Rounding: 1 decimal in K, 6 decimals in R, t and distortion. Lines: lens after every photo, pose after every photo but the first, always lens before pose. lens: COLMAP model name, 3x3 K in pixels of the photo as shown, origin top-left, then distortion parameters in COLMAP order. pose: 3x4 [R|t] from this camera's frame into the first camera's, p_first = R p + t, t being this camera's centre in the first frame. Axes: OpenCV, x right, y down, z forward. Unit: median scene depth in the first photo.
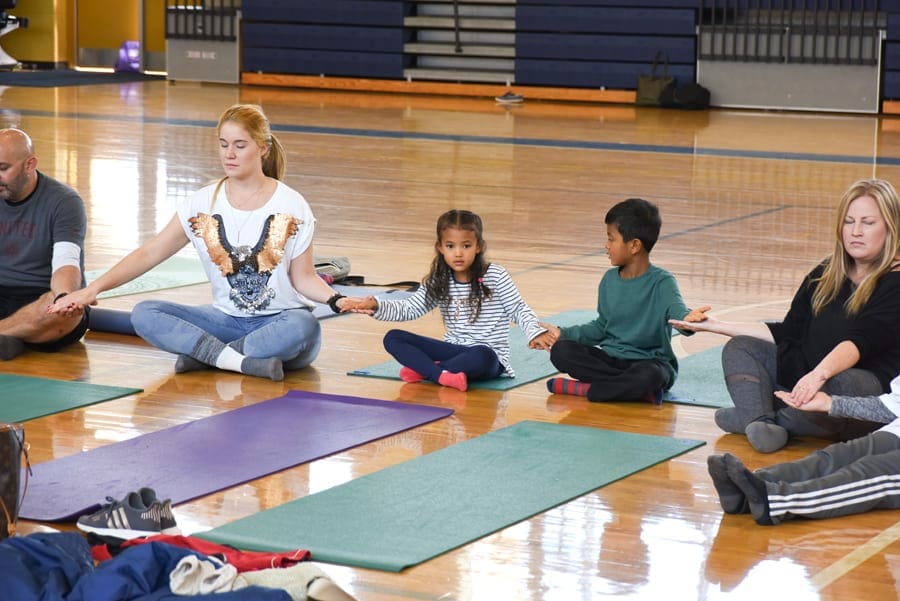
lens RADIAL K [[2610.9, 0, 453.2], [0, 2610.9, 298.8], [0, 0, 1]] dist [0.212975, 0.000000]
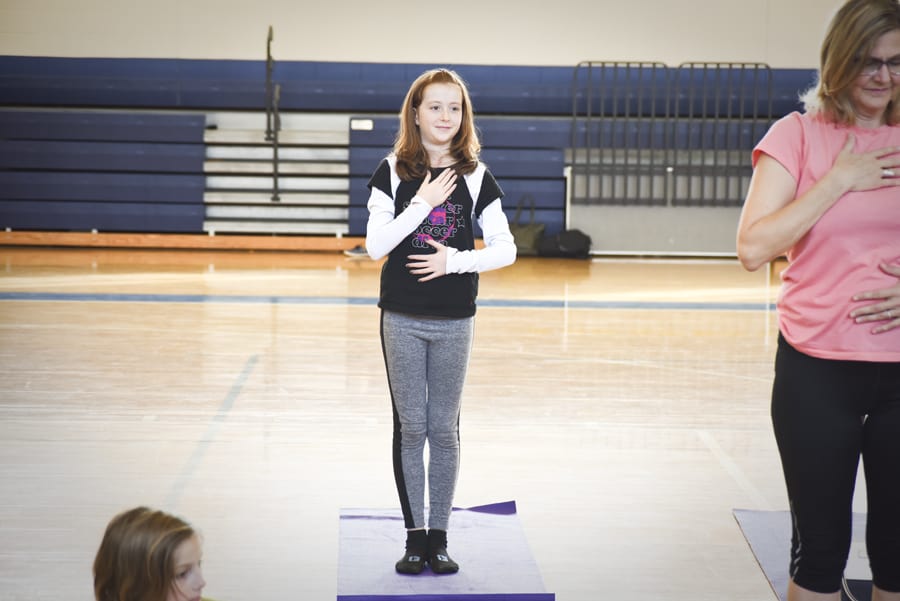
lens RADIAL K [[2610.9, 0, 449.9], [0, 2610.9, 302.0], [0, 0, 1]] dist [0.212975, 0.000000]
pose [[0.870833, -0.043930, 0.489612, -0.385236], [0.064511, 0.997598, -0.025232, -0.034998], [-0.487328, 0.053558, 0.871575, 0.211418]]
